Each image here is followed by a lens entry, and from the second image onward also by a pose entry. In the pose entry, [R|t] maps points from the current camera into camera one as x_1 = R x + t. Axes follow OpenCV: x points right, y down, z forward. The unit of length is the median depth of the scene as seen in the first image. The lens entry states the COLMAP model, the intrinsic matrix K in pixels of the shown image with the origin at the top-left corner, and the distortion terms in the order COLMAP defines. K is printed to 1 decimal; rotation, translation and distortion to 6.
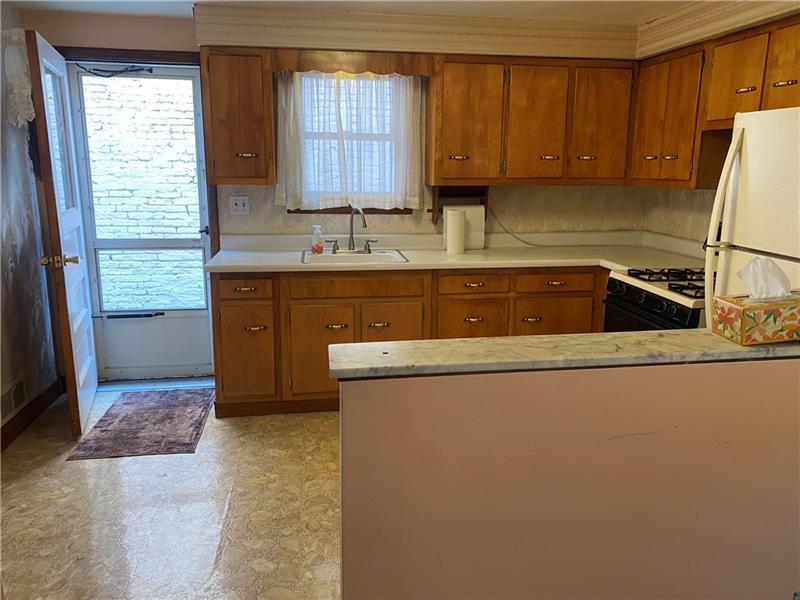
lens RADIAL K [[604.8, 0, 400.0], [0, 604.8, 300.0], [0, 0, 1]] dist [0.037707, -0.146341]
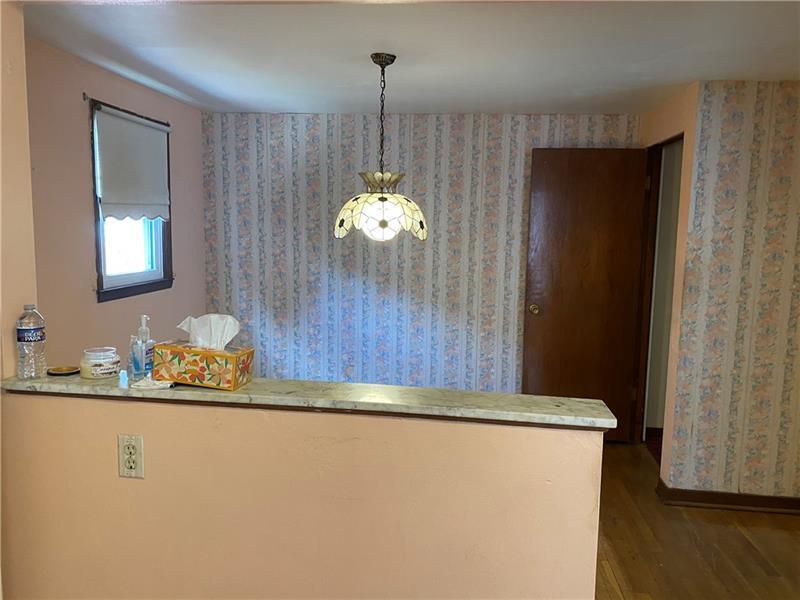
lens RADIAL K [[604.8, 0, 400.0], [0, 604.8, 300.0], [0, 0, 1]] dist [0.037707, -0.146341]
pose [[-0.965375, -0.054530, 0.255103, -0.006685], [0.033007, 0.944516, 0.326804, -0.176037], [-0.258769, 0.323908, -0.910012, 0.755184]]
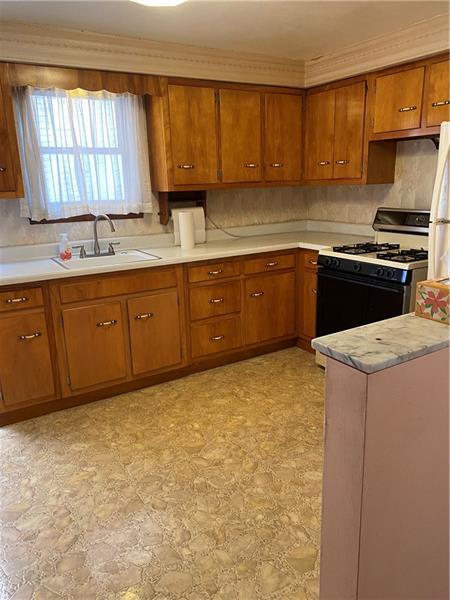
lens RADIAL K [[453.6, 0, 224.8], [0, 453.6, 306.6], [0, 0, 1]] dist [0.037707, -0.146341]
pose [[0.918108, -0.137632, 0.371665, -0.202908], [0.118739, 0.990211, 0.073370, -0.020437], [-0.378125, -0.023230, 0.925463, 0.141397]]
